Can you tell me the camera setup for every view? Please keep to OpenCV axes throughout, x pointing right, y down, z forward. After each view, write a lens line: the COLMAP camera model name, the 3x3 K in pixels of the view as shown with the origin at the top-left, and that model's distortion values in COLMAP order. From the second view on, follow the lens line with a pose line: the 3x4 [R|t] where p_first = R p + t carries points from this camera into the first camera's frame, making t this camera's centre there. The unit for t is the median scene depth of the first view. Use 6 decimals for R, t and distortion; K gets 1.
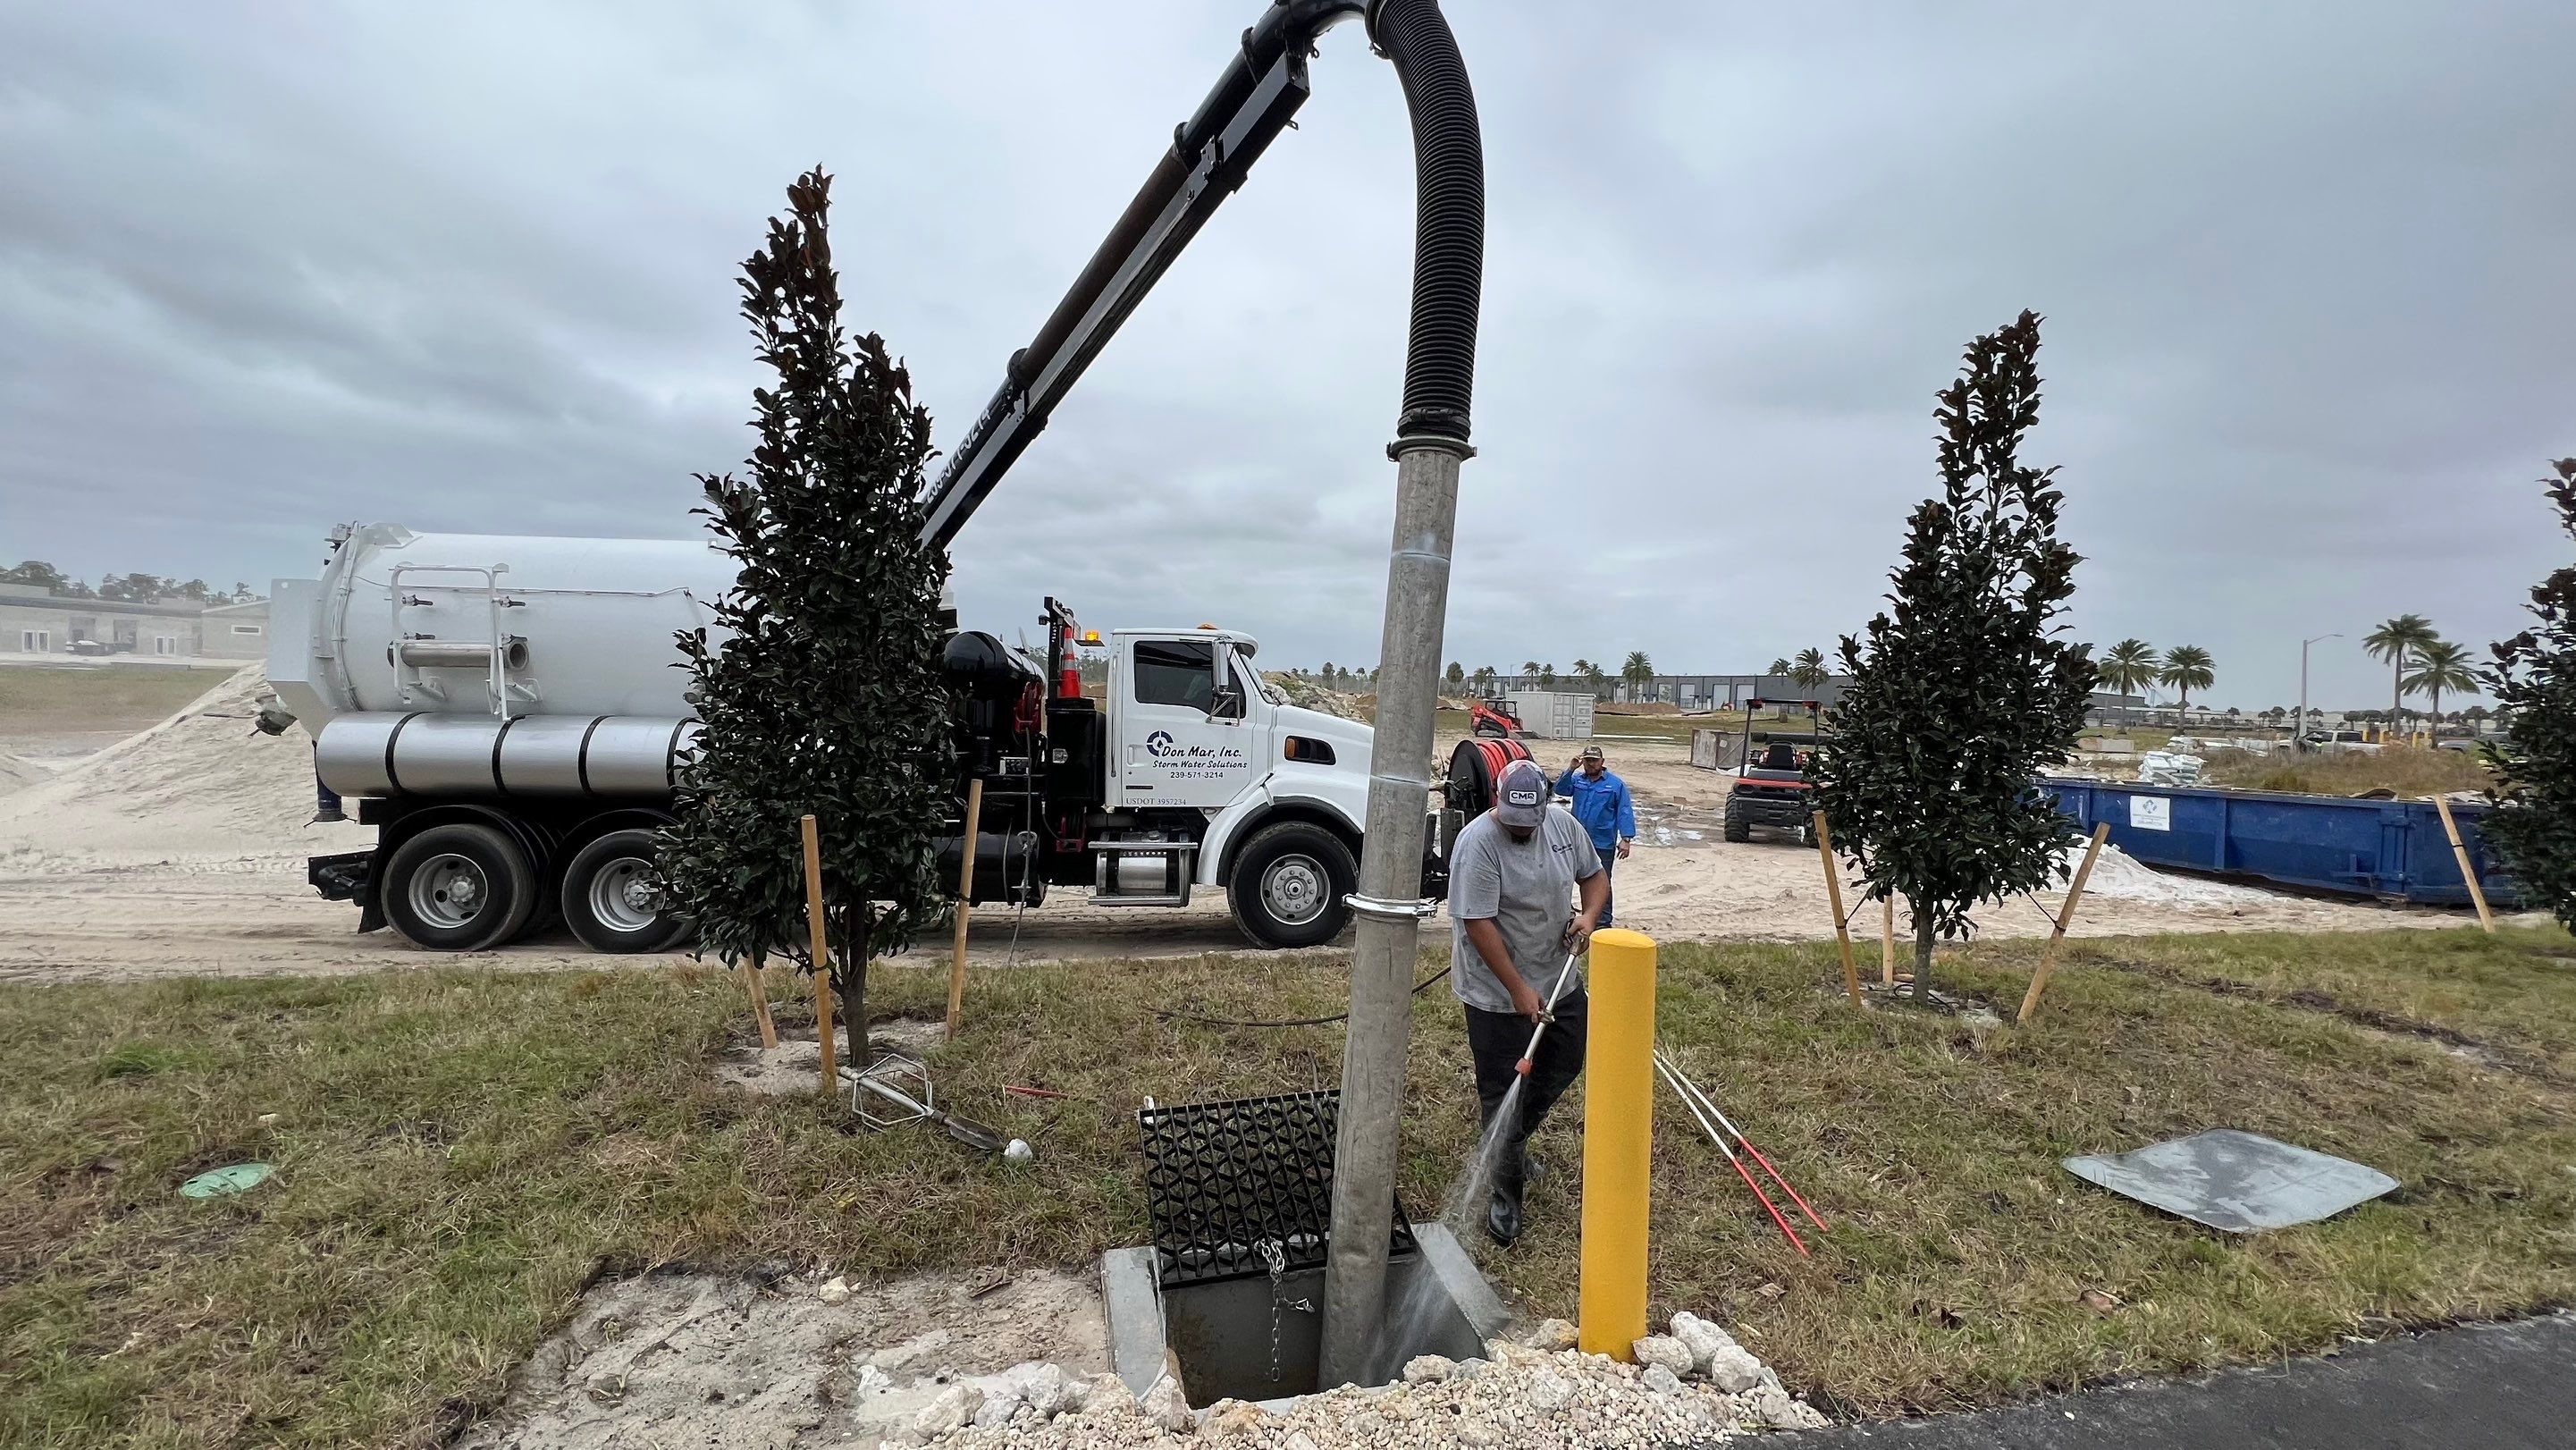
lens RADIAL K [[1036.6, 0, 1285.5], [0, 1036.6, 710.7], [0, 0, 1]] dist [0.000923, 0.000018]
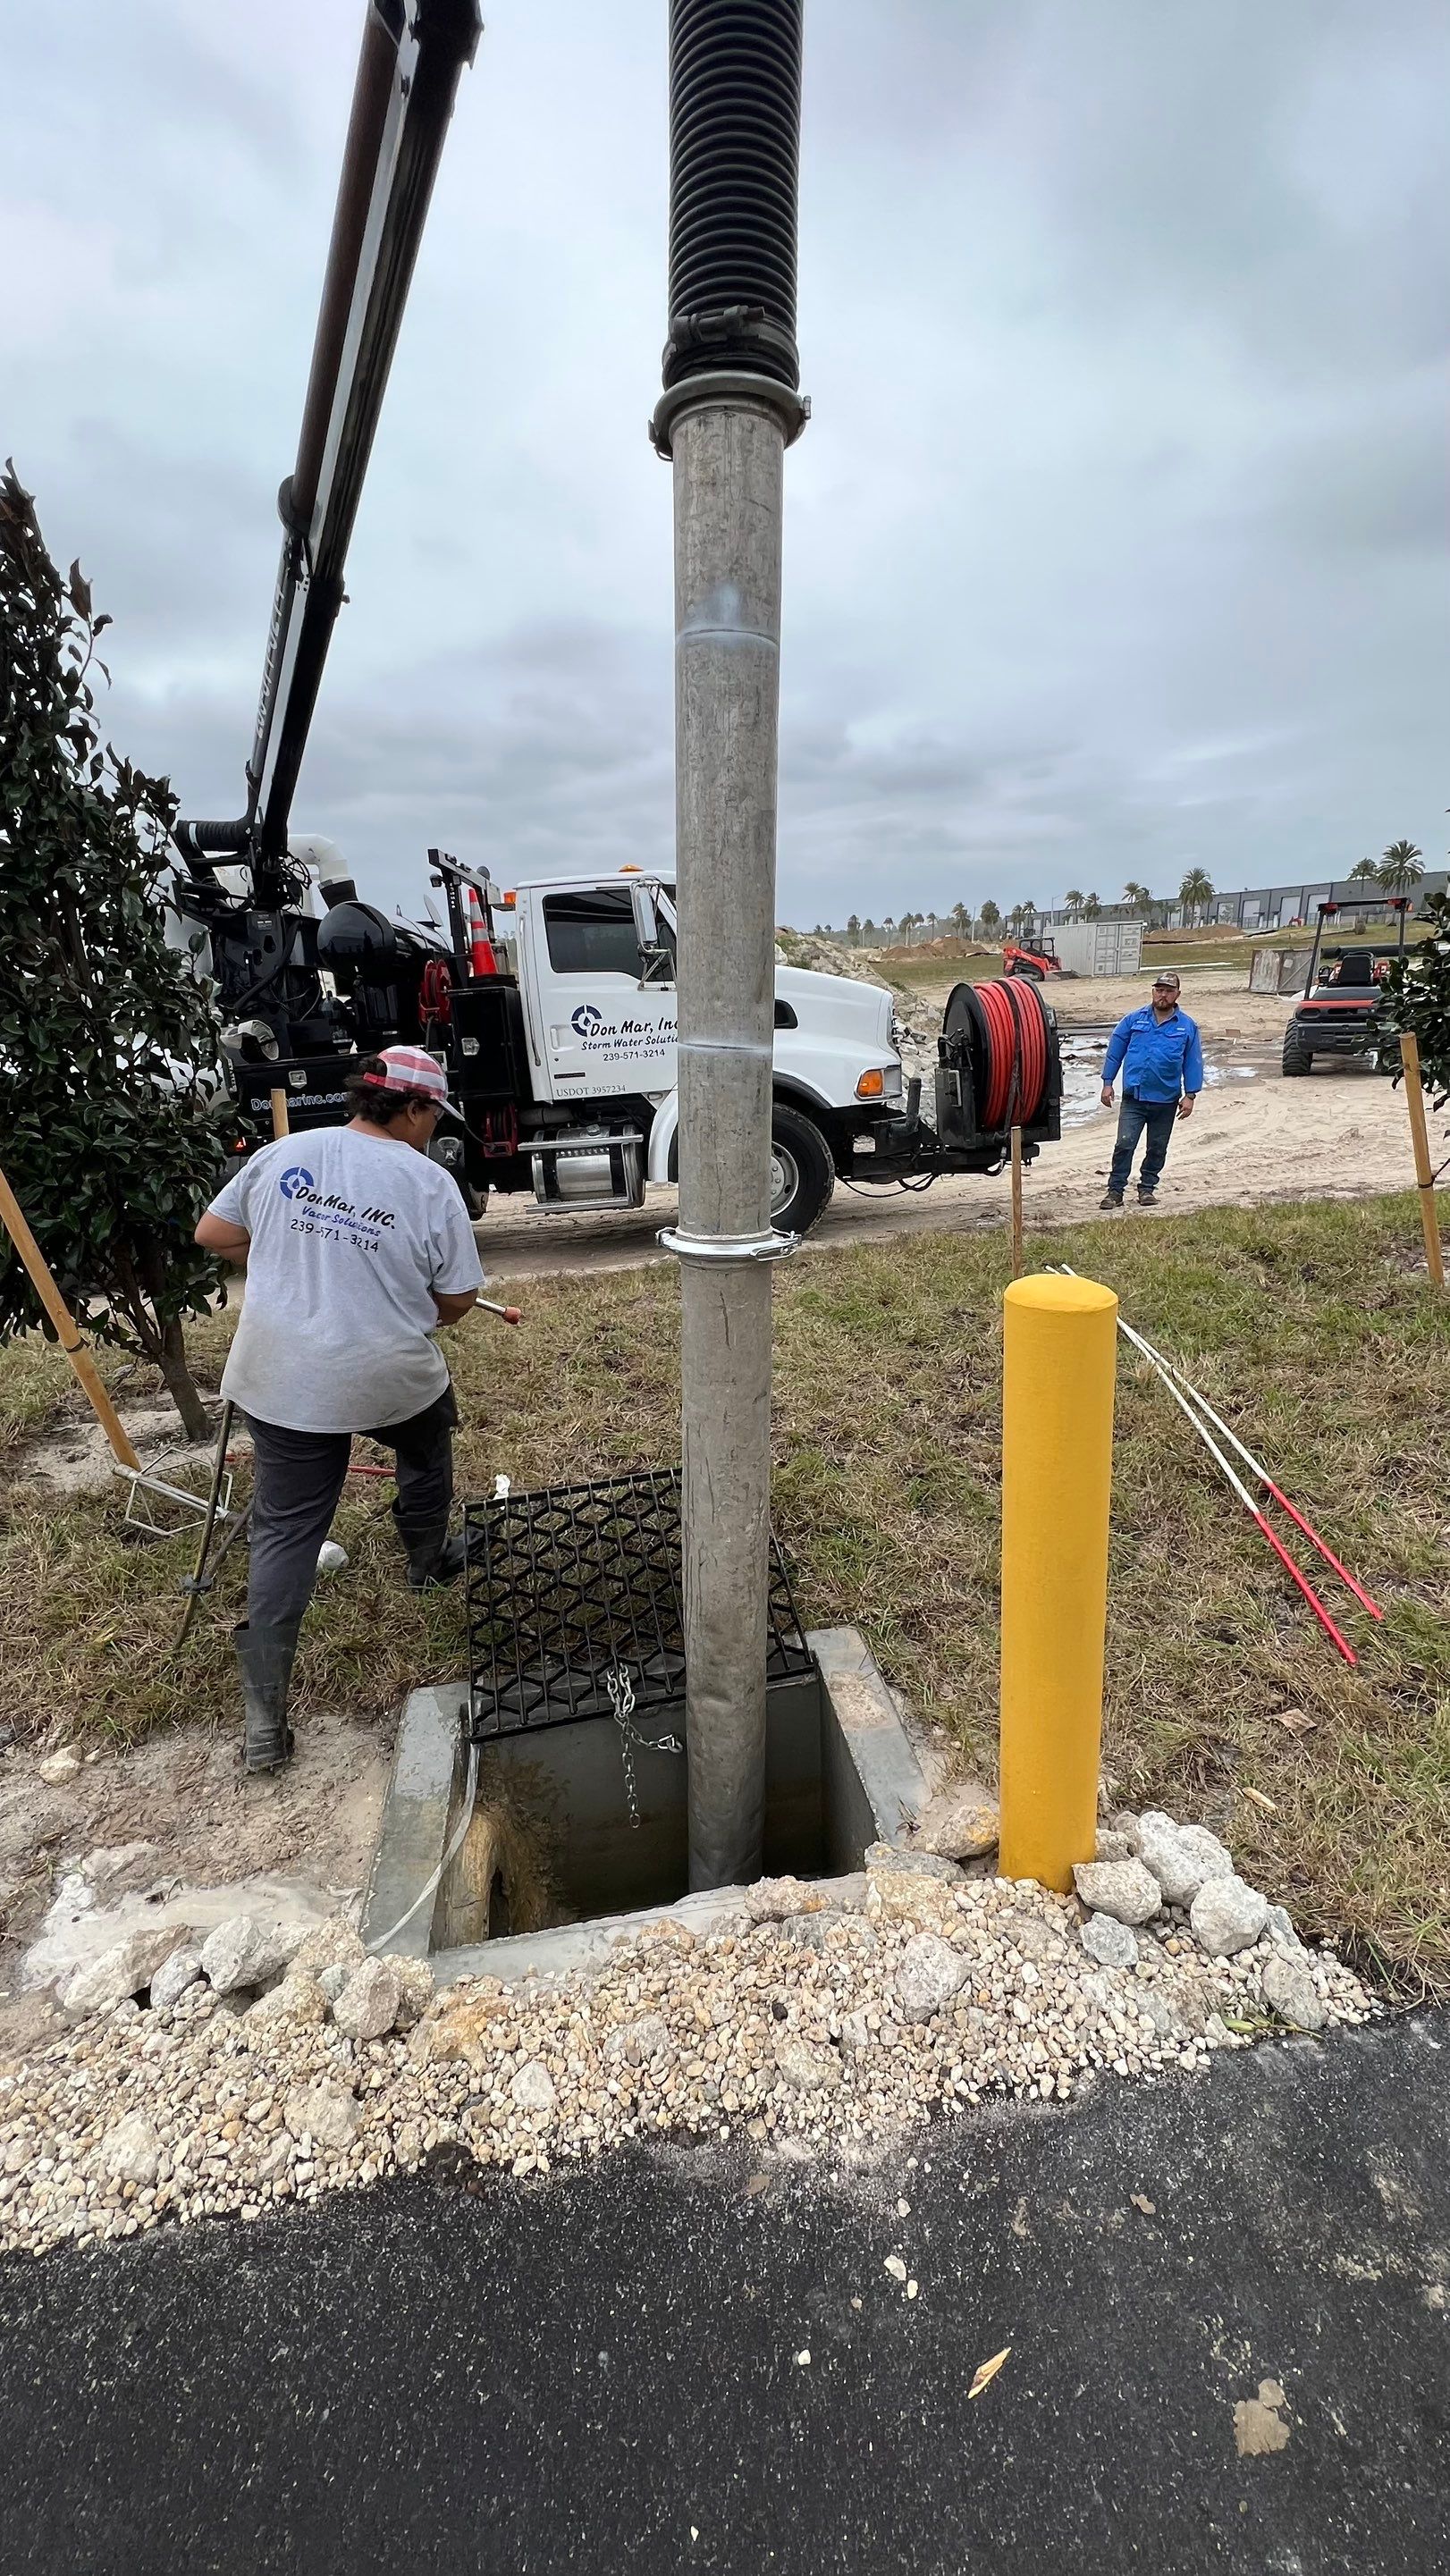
lens RADIAL K [[1036.6, 0, 733.5], [0, 1036.6, 1280.5], [0, 0, 1]] dist [0.000923, 0.000018]
pose [[0.993161, -0.066504, -0.095960, 0.069047], [0.090758, 0.956795, 0.276235, 0.012374], [0.073443, -0.283055, 0.956288, 0.149672]]
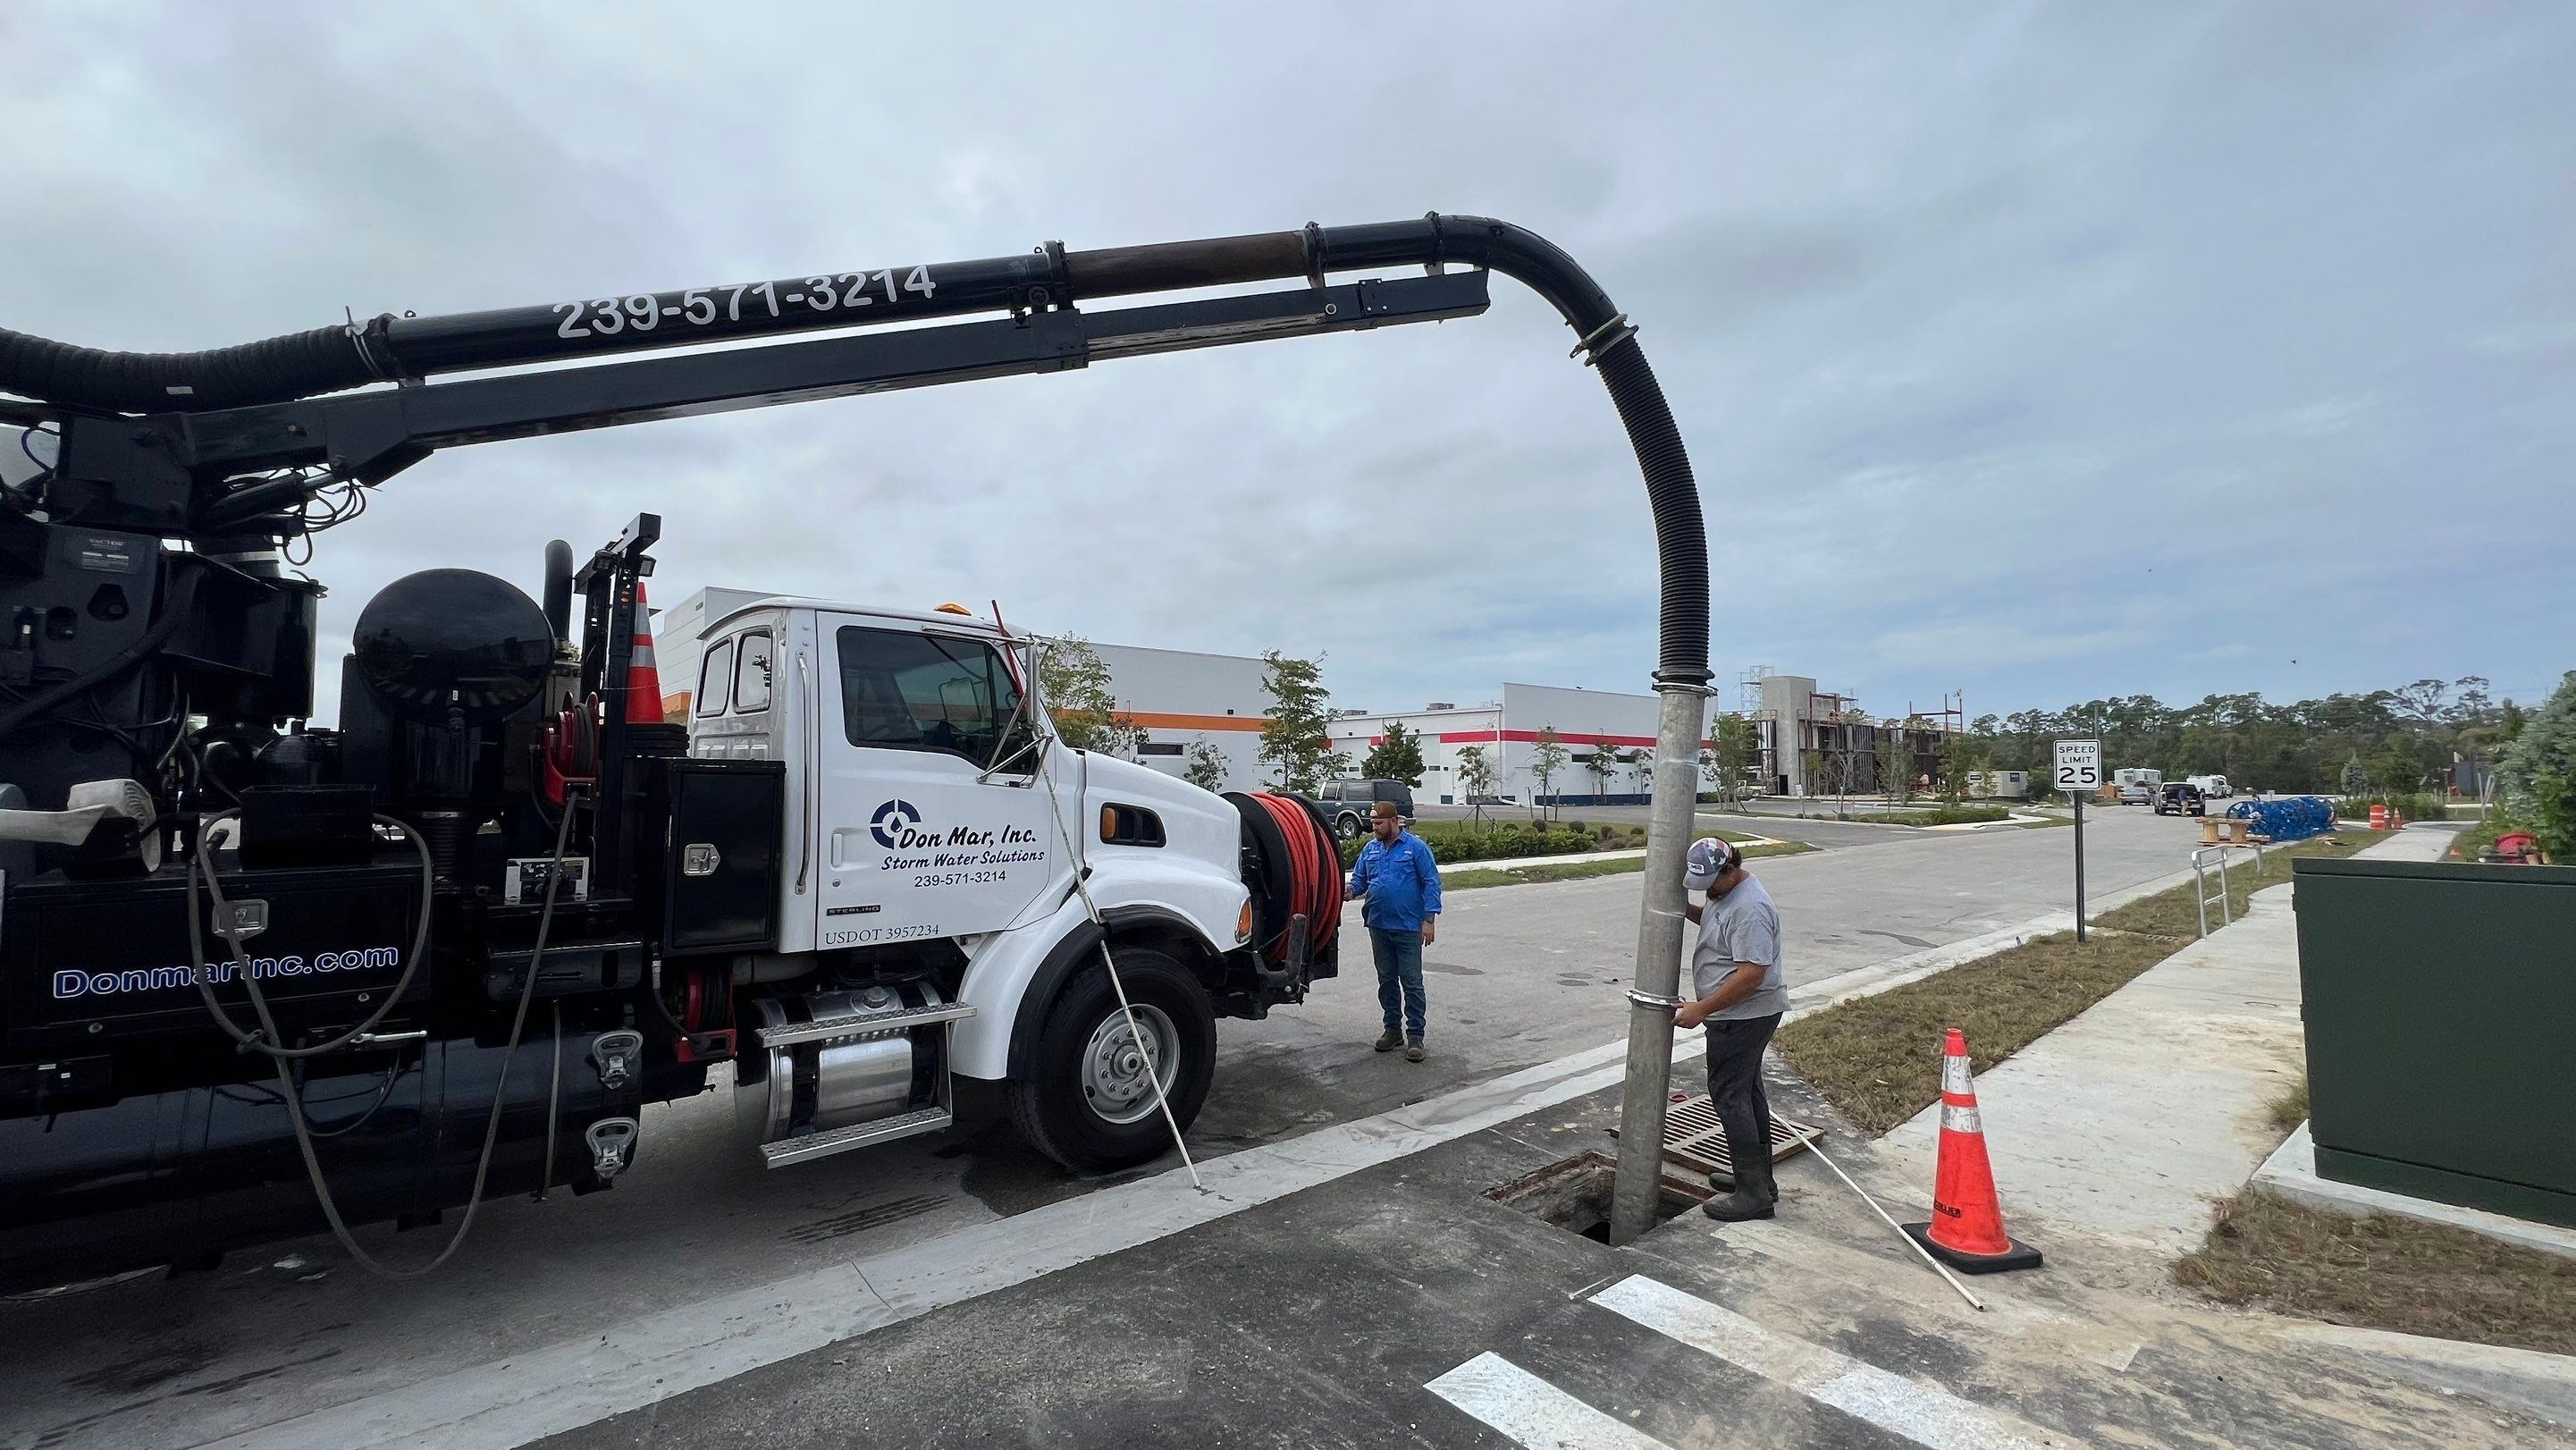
lens RADIAL K [[1036.6, 0, 1274.0], [0, 1036.6, 723.6], [0, 0, 1]] dist [0.000923, 0.000018]
pose [[0.816633, 0.026015, 0.576570, -0.288380], [-0.027845, 0.999596, -0.005663, -0.023860], [-0.576485, -0.011430, 0.817028, 0.481903]]
